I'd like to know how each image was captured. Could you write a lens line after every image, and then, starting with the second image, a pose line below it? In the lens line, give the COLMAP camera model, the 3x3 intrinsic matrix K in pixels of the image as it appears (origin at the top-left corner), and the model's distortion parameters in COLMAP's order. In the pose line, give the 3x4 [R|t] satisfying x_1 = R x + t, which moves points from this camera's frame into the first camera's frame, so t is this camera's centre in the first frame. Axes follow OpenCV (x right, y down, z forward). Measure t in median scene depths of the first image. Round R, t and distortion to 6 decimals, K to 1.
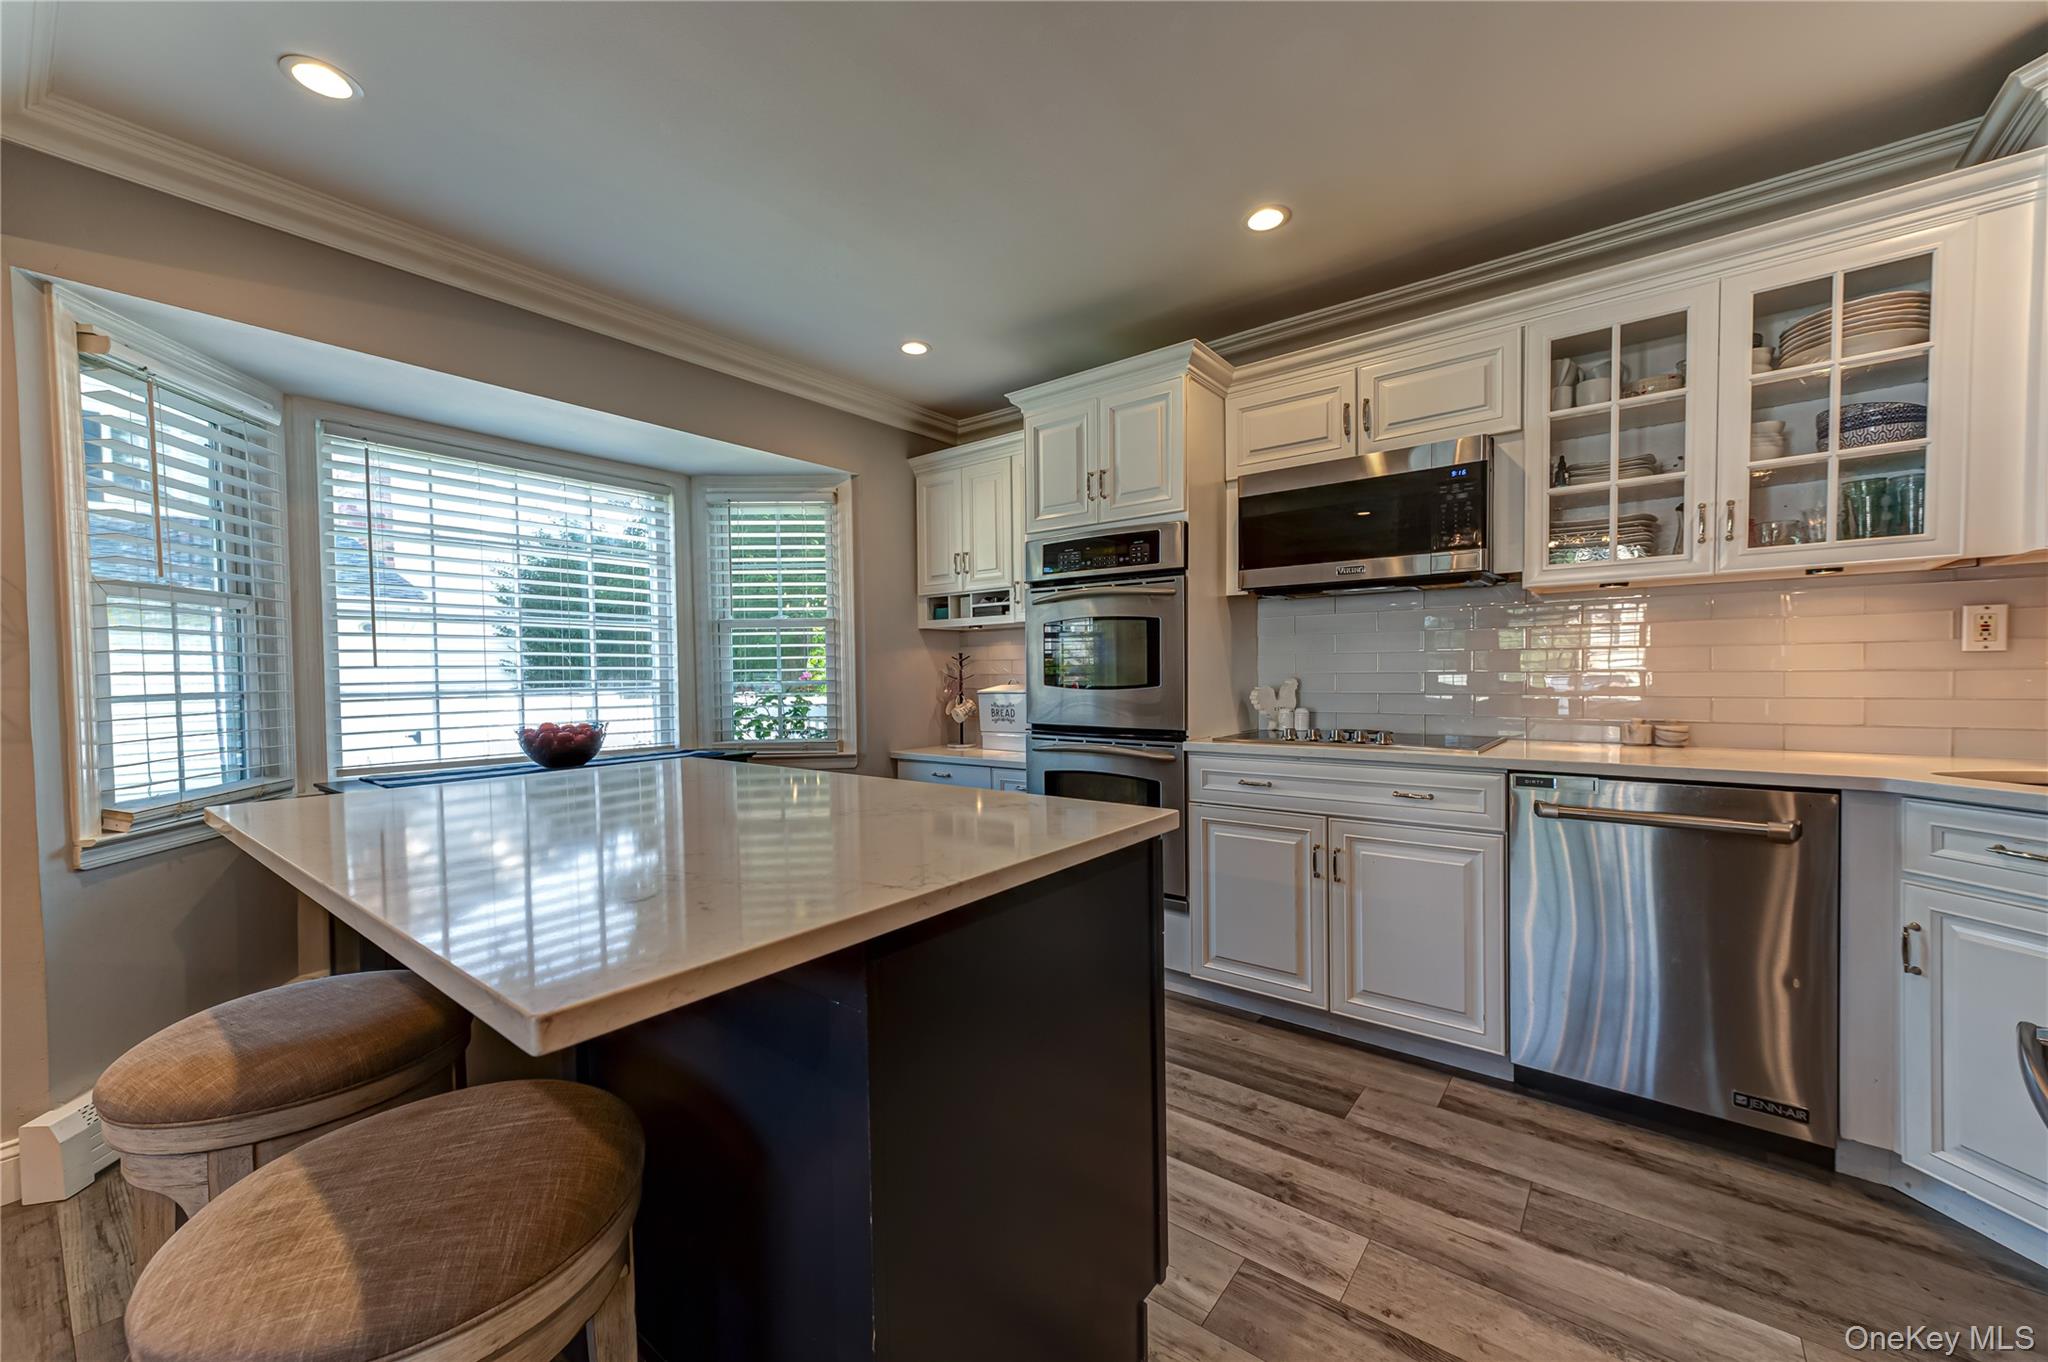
lens RADIAL K [[799.7, 0, 1019.3], [0, 799.7, 691.5], [0, 0, 1]] dist [0.017523, 0.000043]
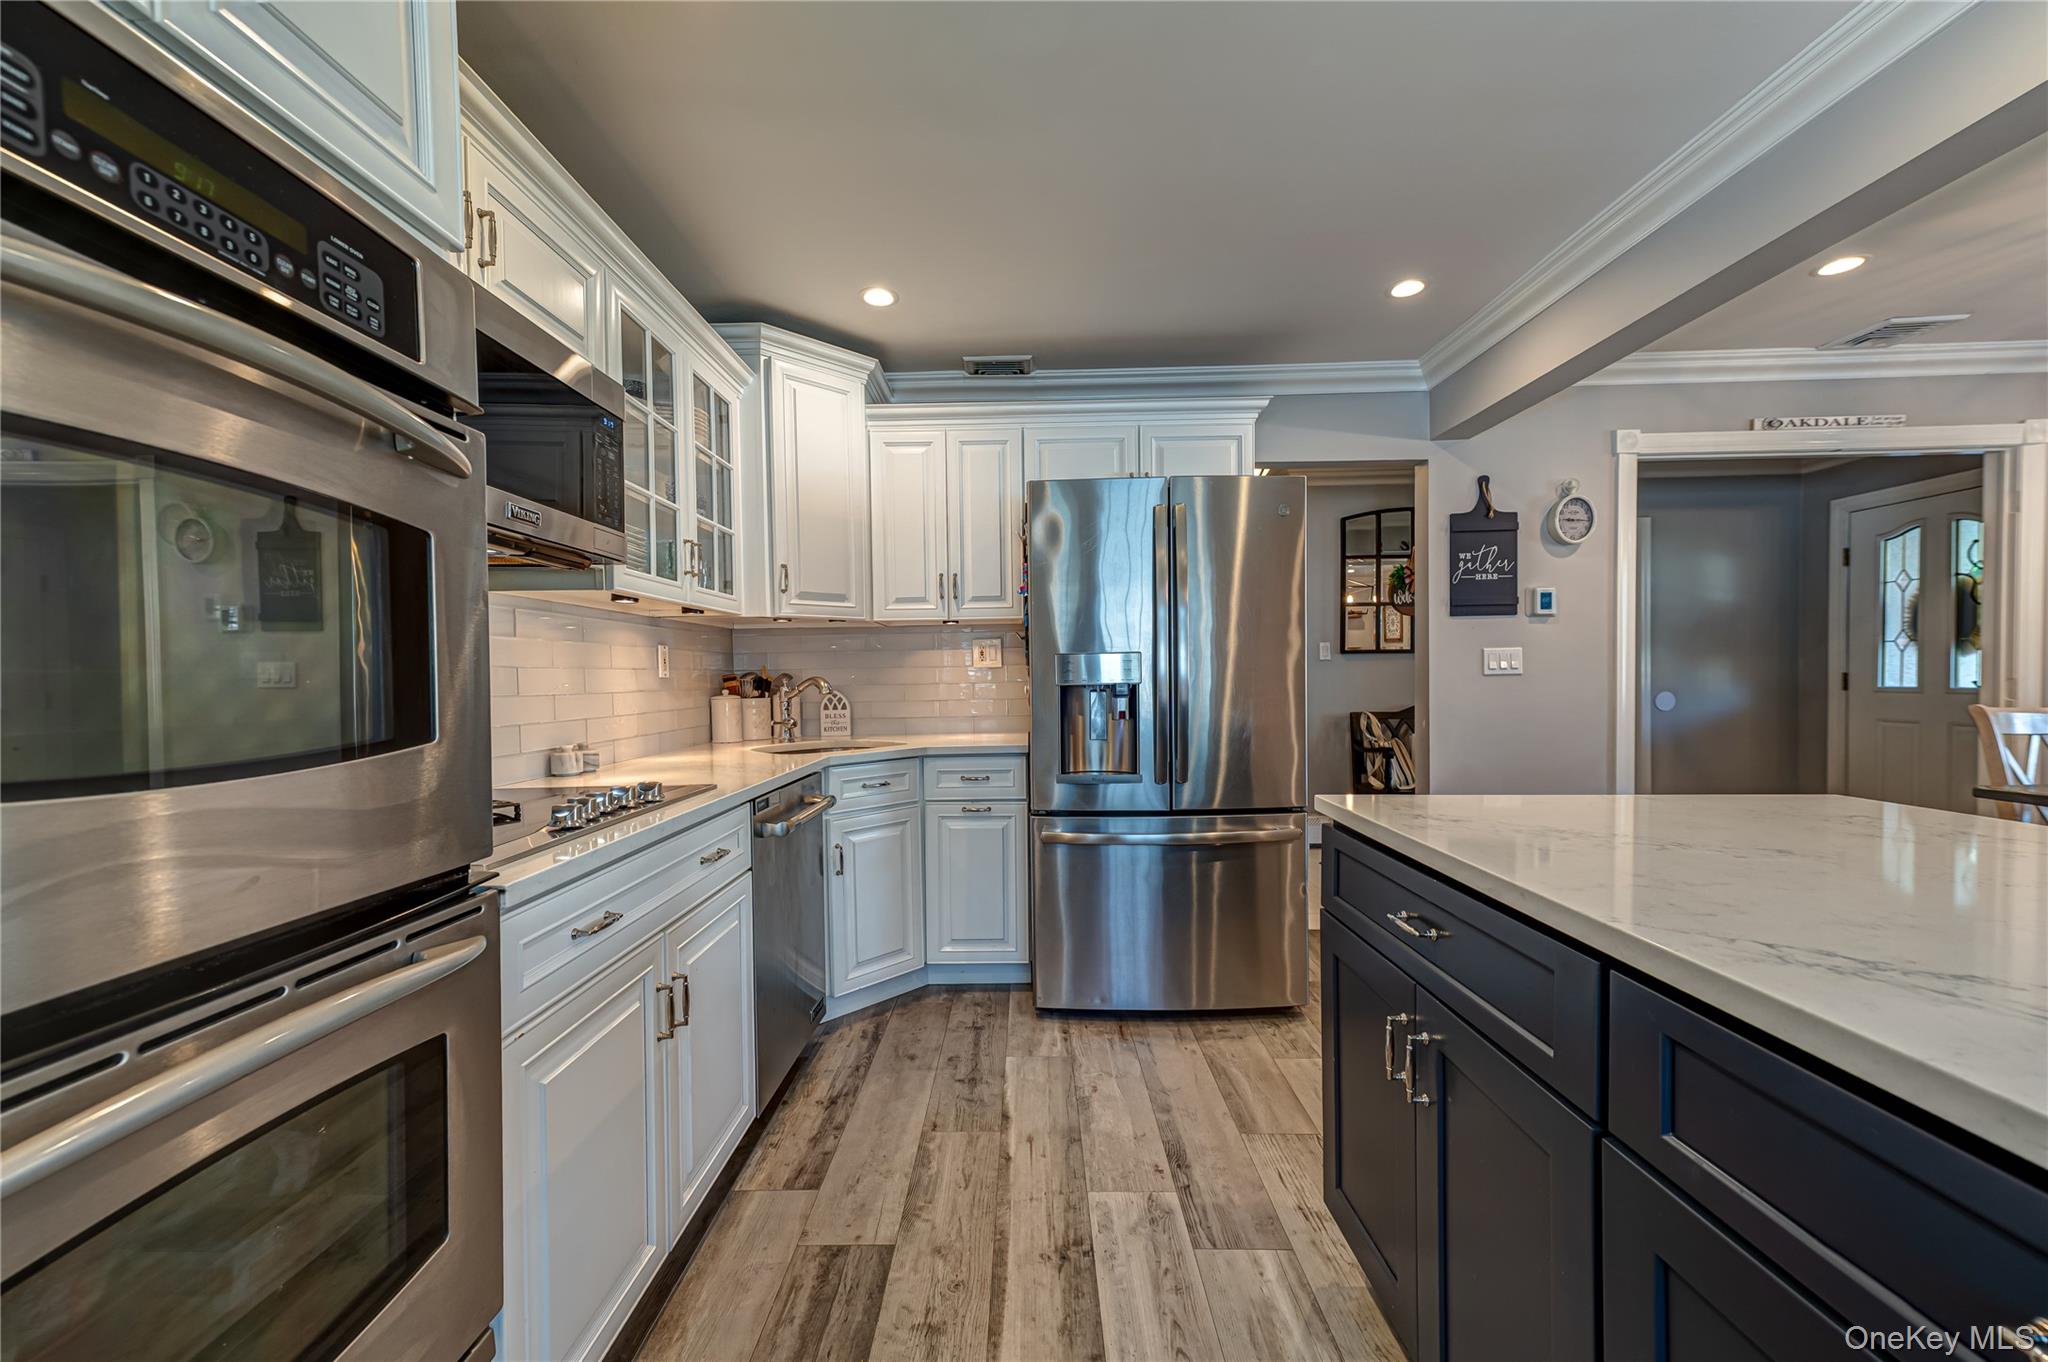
lens RADIAL K [[799.7, 0, 1019.3], [0, 799.7, 691.5], [0, 0, 1]] dist [0.017523, 0.000043]
pose [[-0.609130, 0.006178, 0.793047, -0.261009], [0.042263, 0.998802, 0.024680, -0.028326], [-0.791944, 0.048550, -0.608661, 1.139000]]
